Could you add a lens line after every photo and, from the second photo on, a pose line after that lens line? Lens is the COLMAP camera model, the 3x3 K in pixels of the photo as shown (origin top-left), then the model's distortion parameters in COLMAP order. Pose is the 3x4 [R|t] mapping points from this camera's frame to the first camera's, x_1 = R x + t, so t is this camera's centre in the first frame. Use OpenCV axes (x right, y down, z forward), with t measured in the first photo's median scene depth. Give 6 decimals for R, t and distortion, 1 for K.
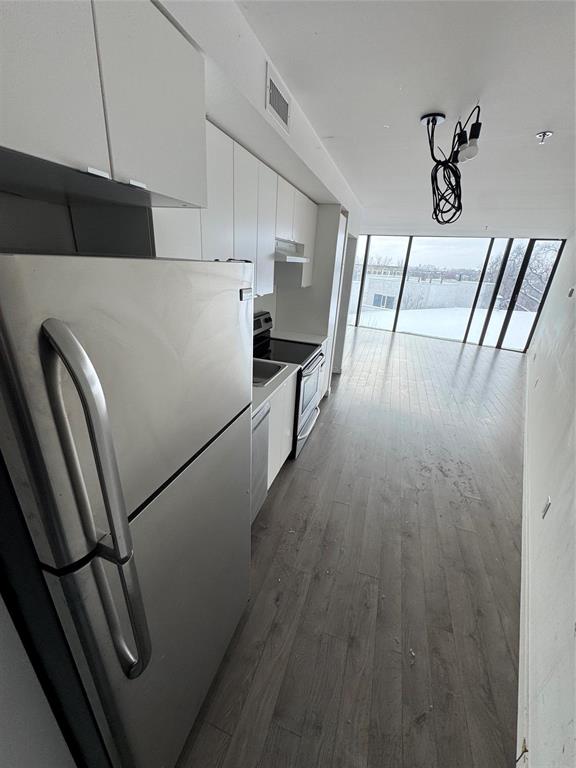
lens RADIAL K [[306.8, 0, 285.4], [0, 306.8, 384.8], [0, 0, 1]] dist [-0.001761, 0.000104]
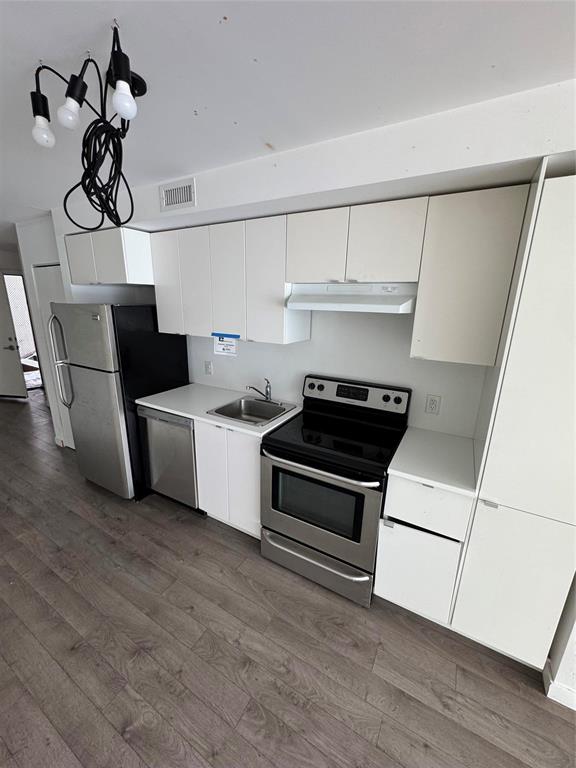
lens RADIAL K [[306.8, 0, 286.9], [0, 306.8, 382.6], [0, 0, 1]] dist [-0.001761, 0.000104]
pose [[-0.188070, 0.198315, -0.961926, 0.947894], [-0.399901, 0.879079, 0.259421, -0.504651], [0.897056, 0.433465, -0.086022, 1.327044]]
